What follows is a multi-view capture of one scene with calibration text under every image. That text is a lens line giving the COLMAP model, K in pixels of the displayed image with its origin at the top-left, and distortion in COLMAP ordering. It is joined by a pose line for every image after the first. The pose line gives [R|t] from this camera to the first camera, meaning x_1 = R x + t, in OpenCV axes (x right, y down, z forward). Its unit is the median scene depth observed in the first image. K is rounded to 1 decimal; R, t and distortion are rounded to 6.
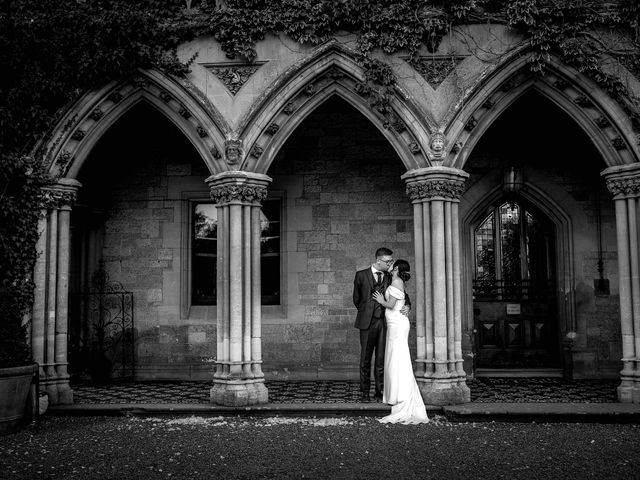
lens RADIAL K [[706.9, 0, 320.0], [0, 706.9, 240.0], [0, 0, 1]] dist [0.004807, -0.007773]
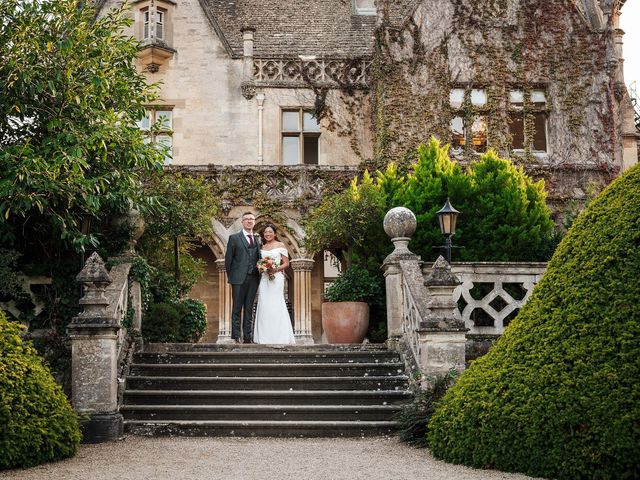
lens RADIAL K [[1055.2, 0, 320.0], [0, 1055.2, 240.0], [0, 0, 1]] dist [-0.015282, 0.050566]
pose [[0.992161, 0.014838, 0.124079, 0.013405], [-0.010793, 0.999390, -0.033204, -0.041913], [-0.124496, 0.031604, 0.991717, -3.000342]]
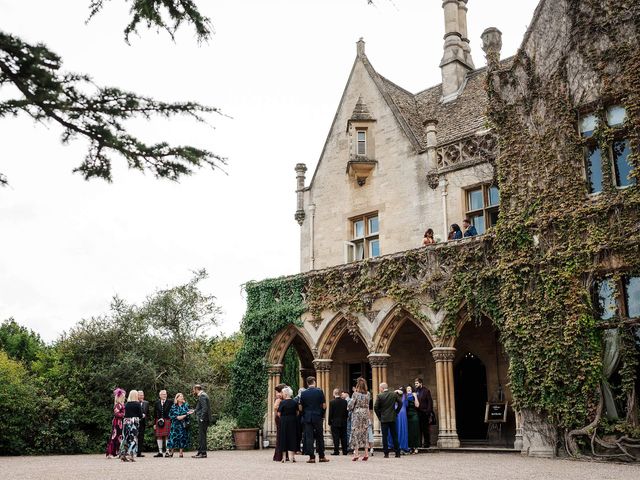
lens RADIAL K [[706.9, 0, 320.0], [0, 706.9, 240.0], [0, 0, 1]] dist [0.004807, -0.007773]
pose [[0.770715, -0.164417, -0.615601, 1.671807], [0.061999, 0.980901, -0.184362, -0.044158], [0.634156, 0.103924, 0.766189, -1.167571]]
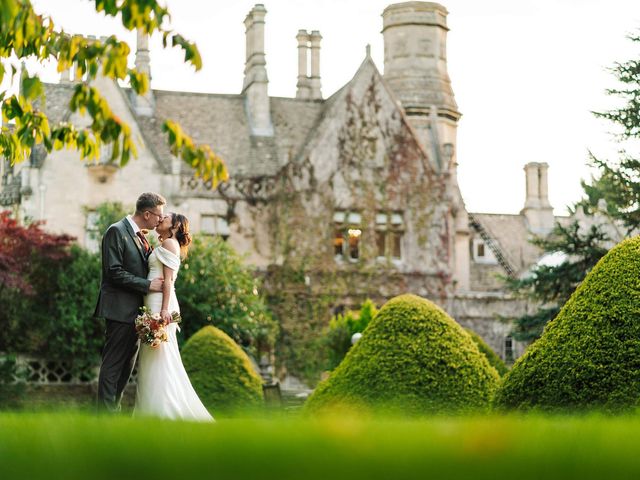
lens RADIAL K [[1577.0, 0, 320.0], [0, 1577.0, 240.0], [0, 0, 1]] dist [-0.039790, 0.048625]
pose [[0.948566, 0.051213, 0.312408, -1.646055], [-0.038258, 0.998140, -0.047462, -0.220633], [-0.314258, 0.033069, 0.948762, -6.881552]]
